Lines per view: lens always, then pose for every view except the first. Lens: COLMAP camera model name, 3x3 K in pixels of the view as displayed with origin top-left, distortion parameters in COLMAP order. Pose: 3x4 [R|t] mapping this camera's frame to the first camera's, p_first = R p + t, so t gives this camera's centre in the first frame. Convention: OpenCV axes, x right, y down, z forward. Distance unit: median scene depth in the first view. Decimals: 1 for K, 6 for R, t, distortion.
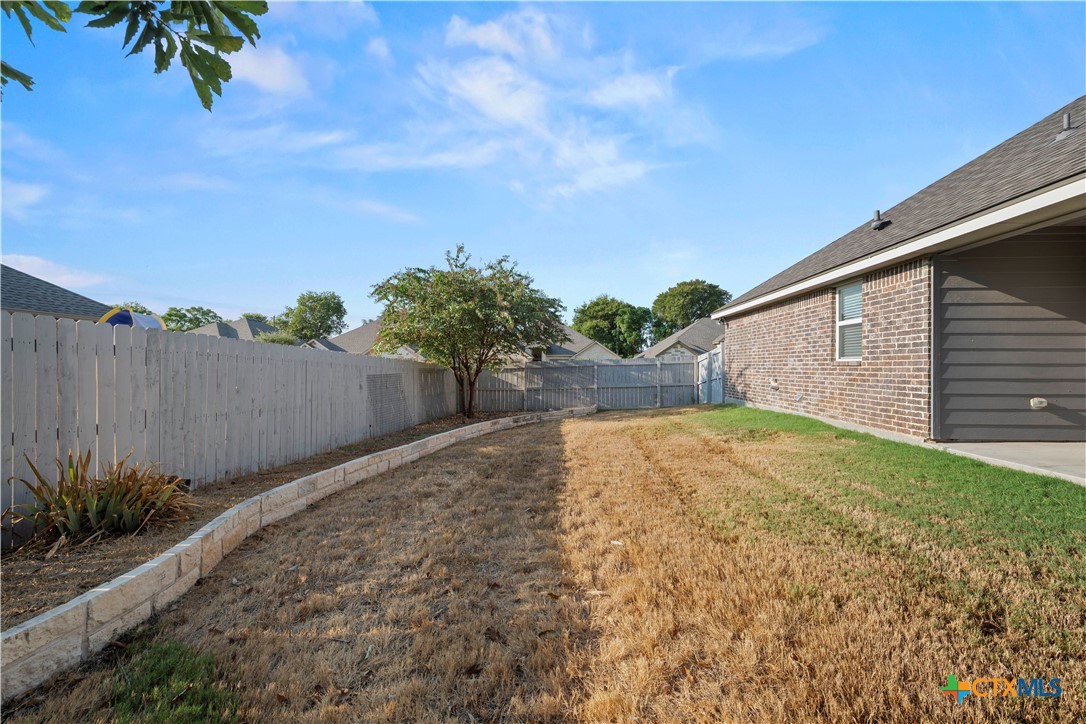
lens RADIAL K [[429.5, 0, 563.9], [0, 429.5, 362.5], [0, 0, 1]] dist [0.000879, -0.000613]
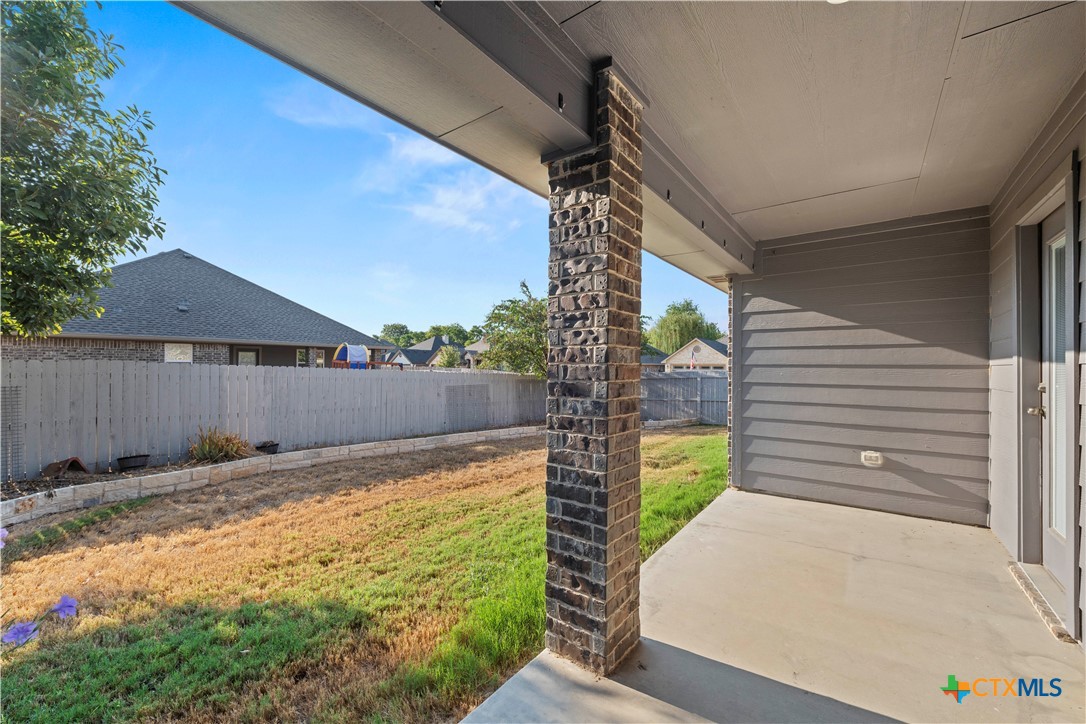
lens RADIAL K [[429.5, 0, 555.9], [0, 429.5, 366.0], [0, 0, 1]] dist [0.000879, -0.000613]
pose [[0.831892, 0.000422, -0.554937, 1.055068], [0.001931, 0.999991, 0.003656, -0.070212], [0.554934, -0.004113, 0.831884, 0.070977]]
